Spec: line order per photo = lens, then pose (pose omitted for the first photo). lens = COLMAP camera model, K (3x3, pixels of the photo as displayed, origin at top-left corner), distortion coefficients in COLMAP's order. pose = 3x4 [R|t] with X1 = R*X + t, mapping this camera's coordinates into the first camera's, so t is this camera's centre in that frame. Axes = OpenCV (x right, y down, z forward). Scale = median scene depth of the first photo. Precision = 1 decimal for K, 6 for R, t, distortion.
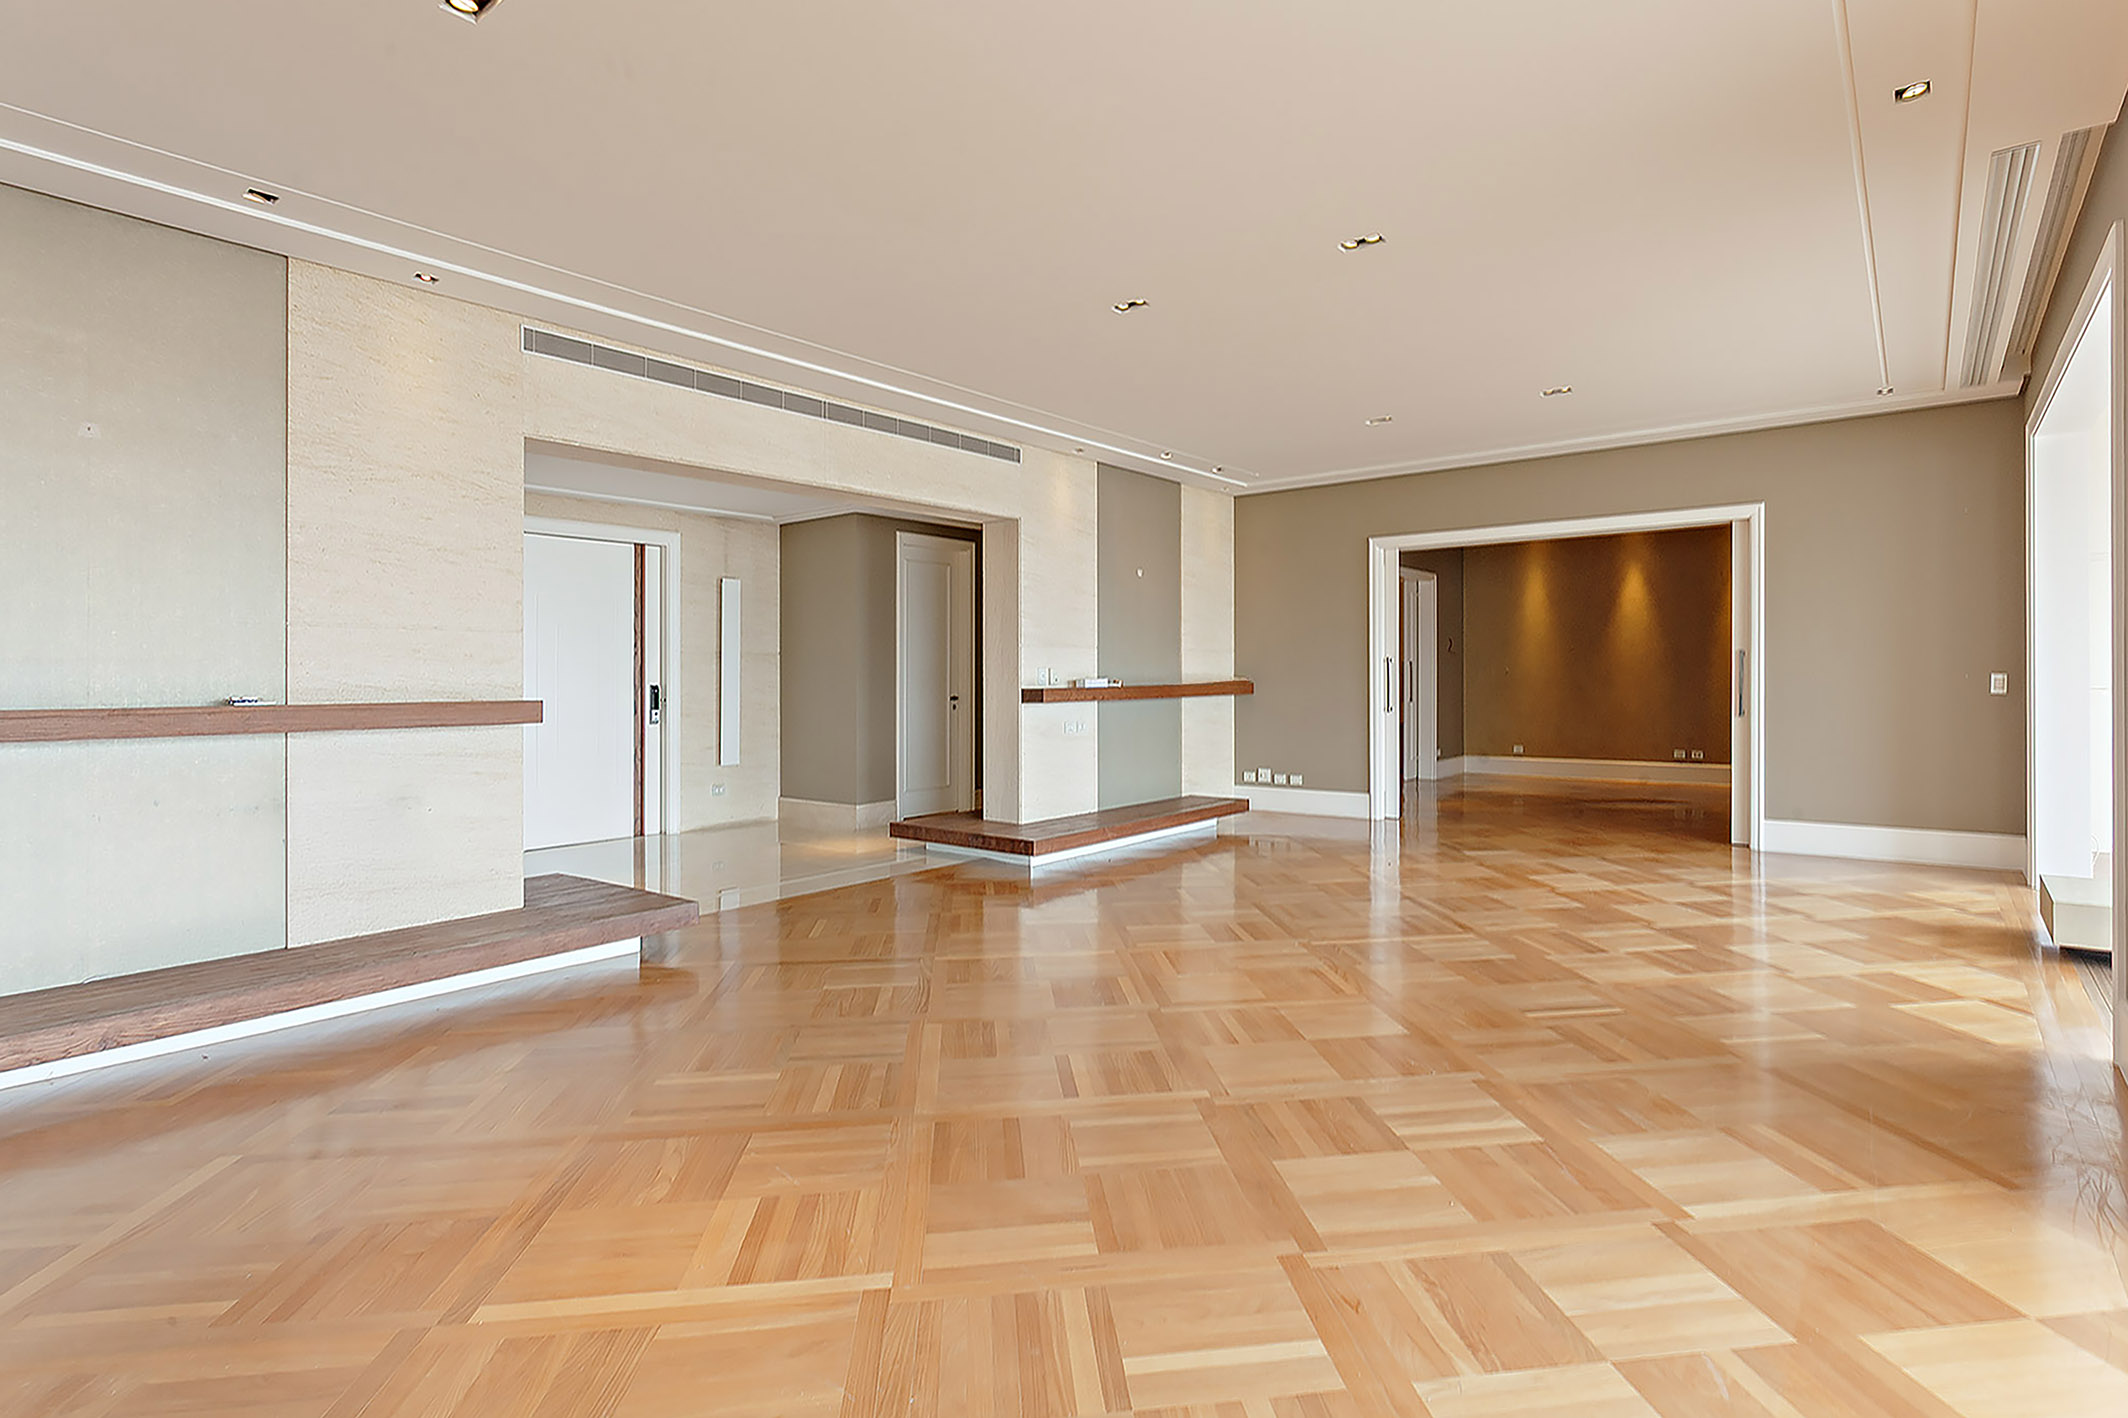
lens RADIAL K [[1144.1, 0, 1094.4], [0, 1144.1, 676.8], [0, 0, 1]] dist [-0.003299, 0.000205]
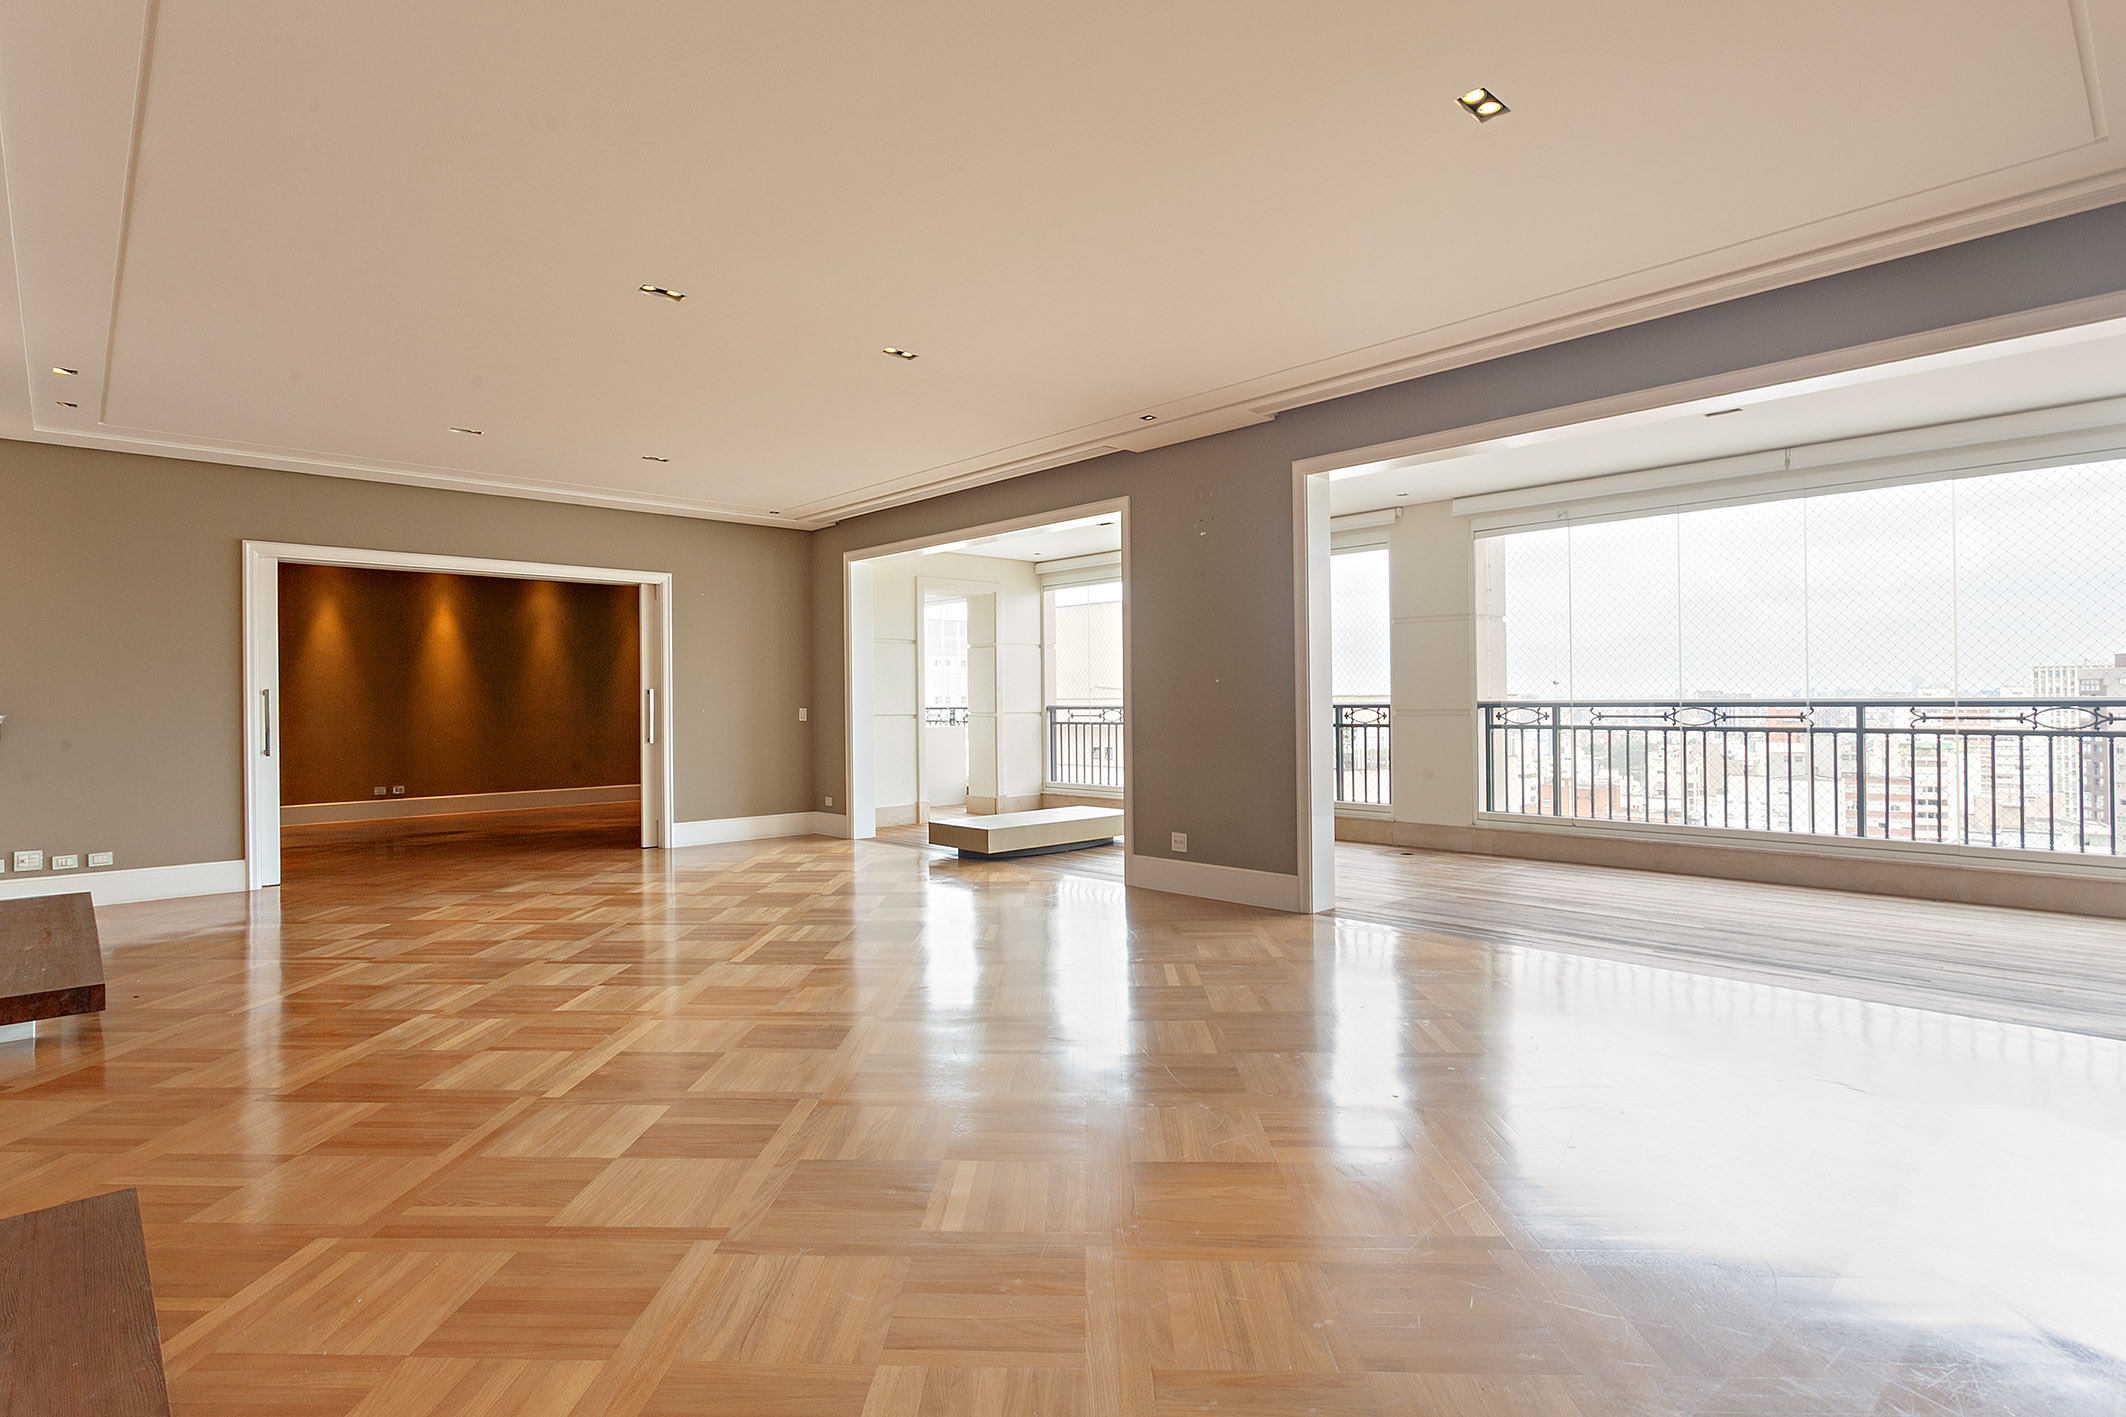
lens RADIAL K [[1057.9, 0, 1063.0], [0, 1057.9, 708.5], [0, 0, 1]] dist [-0.001304, 0.000159]
pose [[0.161959, 0.001235, 0.986797, -0.419527], [0.007886, 0.999966, -0.002546, 0.002945], [-0.986766, 0.008194, 0.161944, 0.331606]]
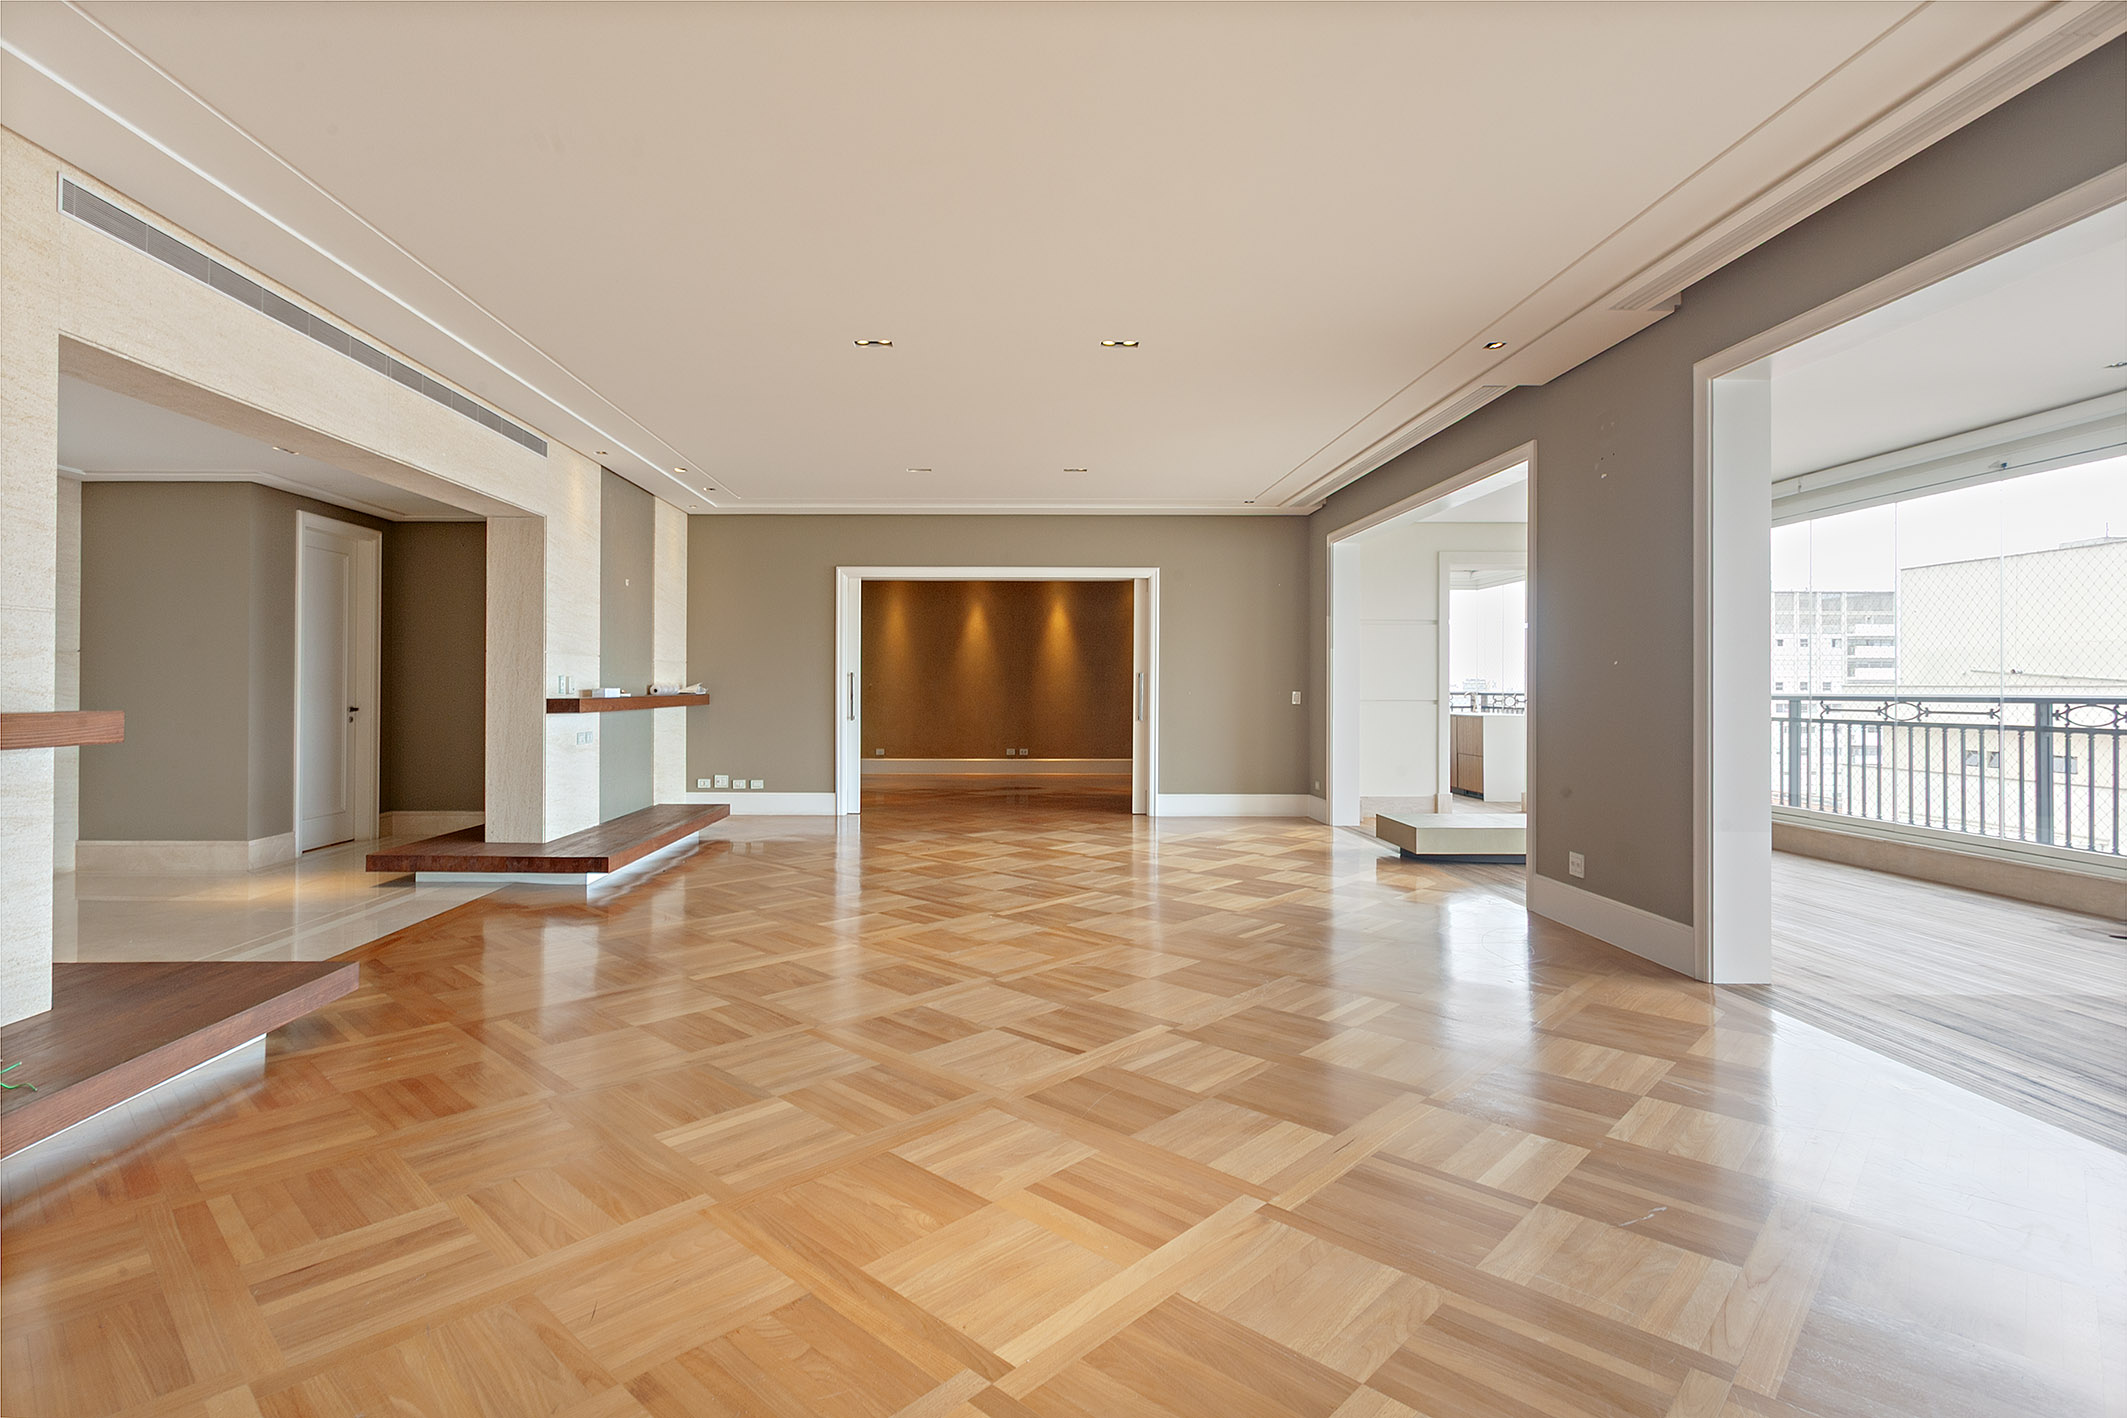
lens RADIAL K [[1032.7, 0, 1058.3], [0, 1032.7, 682.3], [0, 0, 1]] dist [-0.000555, 0.000426]
pose [[0.778258, 0.014728, 0.627772, -0.242772], [-0.009748, 0.999888, -0.011374, 0.002667], [-0.627869, 0.002732, 0.778314, 0.072259]]
